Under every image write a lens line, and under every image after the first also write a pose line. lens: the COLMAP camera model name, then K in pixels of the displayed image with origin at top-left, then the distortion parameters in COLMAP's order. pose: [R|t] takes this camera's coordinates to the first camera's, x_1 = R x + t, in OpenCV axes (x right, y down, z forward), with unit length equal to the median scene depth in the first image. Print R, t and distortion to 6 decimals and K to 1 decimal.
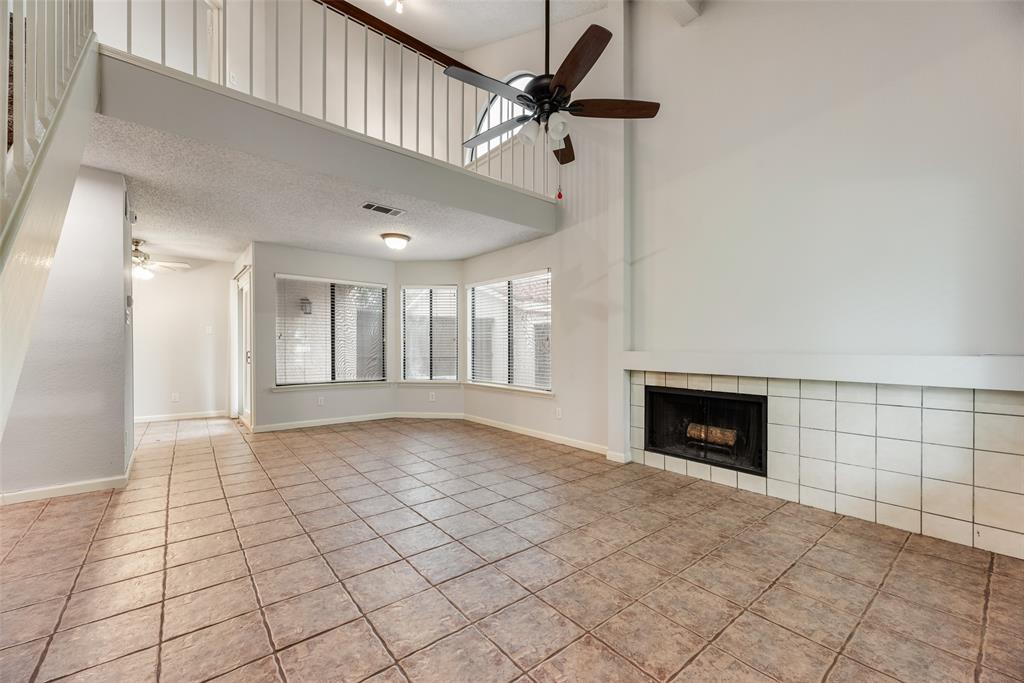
lens RADIAL K [[413.4, 0, 513.1], [0, 413.4, 345.8], [0, 0, 1]] dist [0.001497, -0.000050]
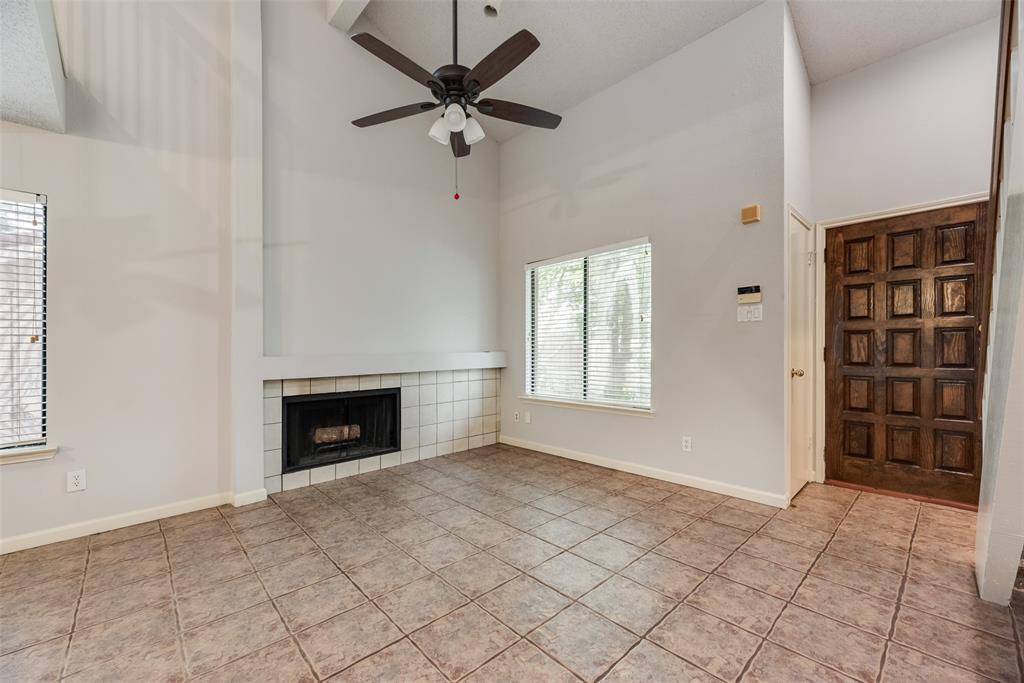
lens RADIAL K [[413.4, 0, 514.3], [0, 413.4, 348.3], [0, 0, 1]] dist [0.001497, -0.000050]
pose [[-0.067782, -0.006001, 0.997682, -0.500785], [0.010483, 0.999922, 0.006727, -0.003183], [-0.997645, 0.010914, -0.067714, 0.532667]]
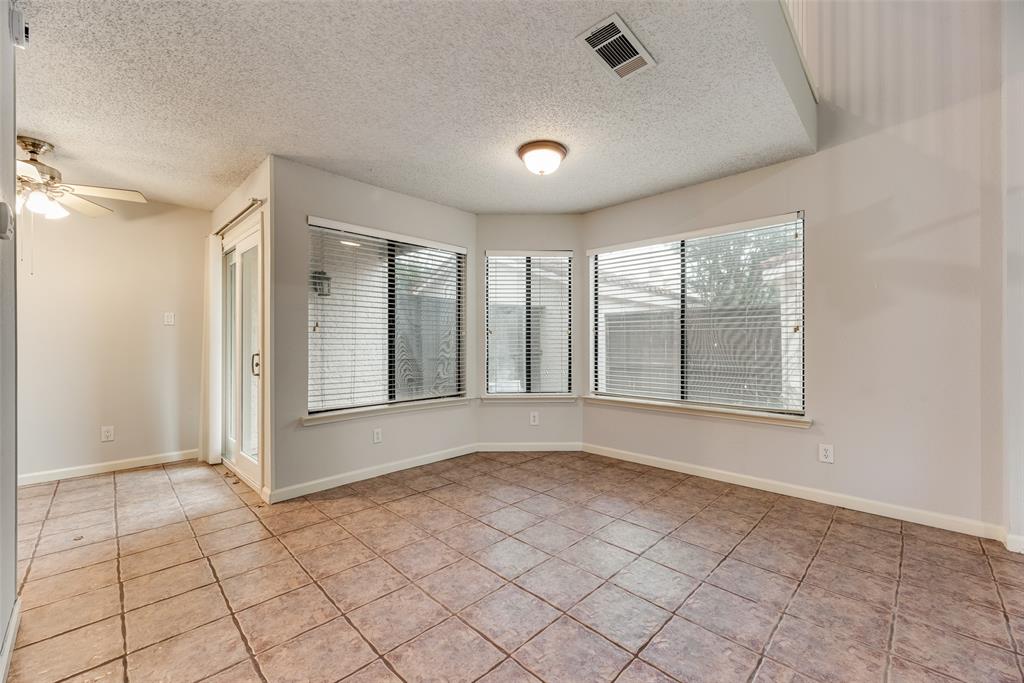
lens RADIAL K [[413.4, 0, 511.4], [0, 413.4, 336.1], [0, 0, 1]] dist [0.001497, -0.000050]
pose [[0.993921, -0.006125, 0.109925, -0.449046], [0.007513, 0.999897, -0.012217, -0.002242], [-0.109839, 0.012968, 0.993865, 0.506581]]
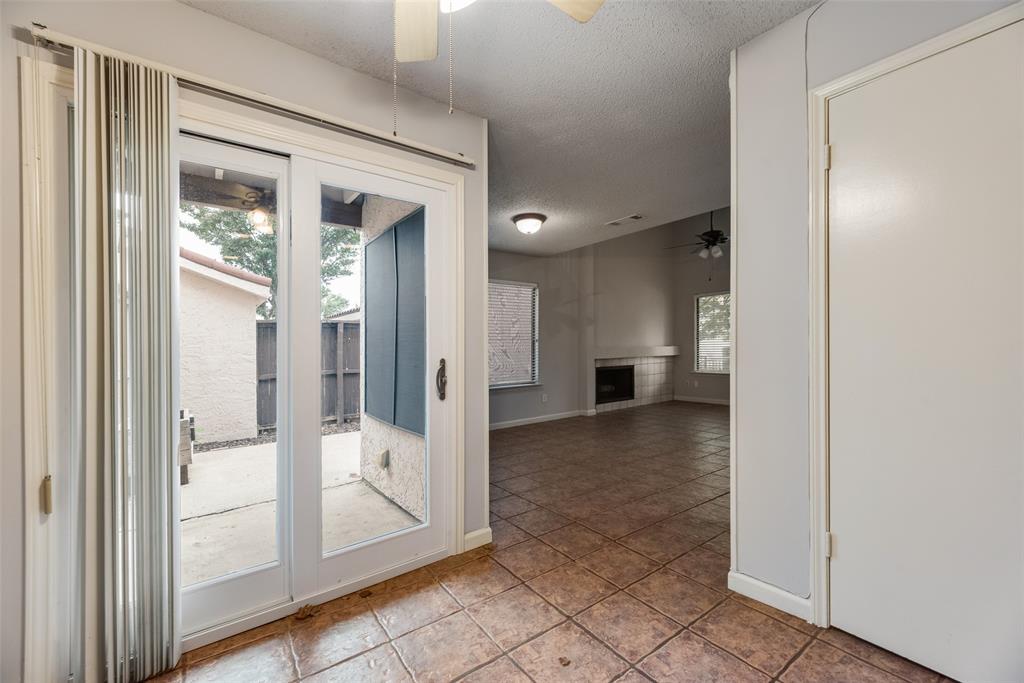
lens RADIAL K [[413.4, 0, 511.6], [0, 413.4, 344.1], [0, 0, 1]] dist [0.001497, -0.000050]
pose [[0.051233, 0.001418, 0.998686, -1.315579], [0.020894, 0.999779, -0.002492, -0.006016], [-0.998468, 0.020994, 0.051192, 1.150139]]
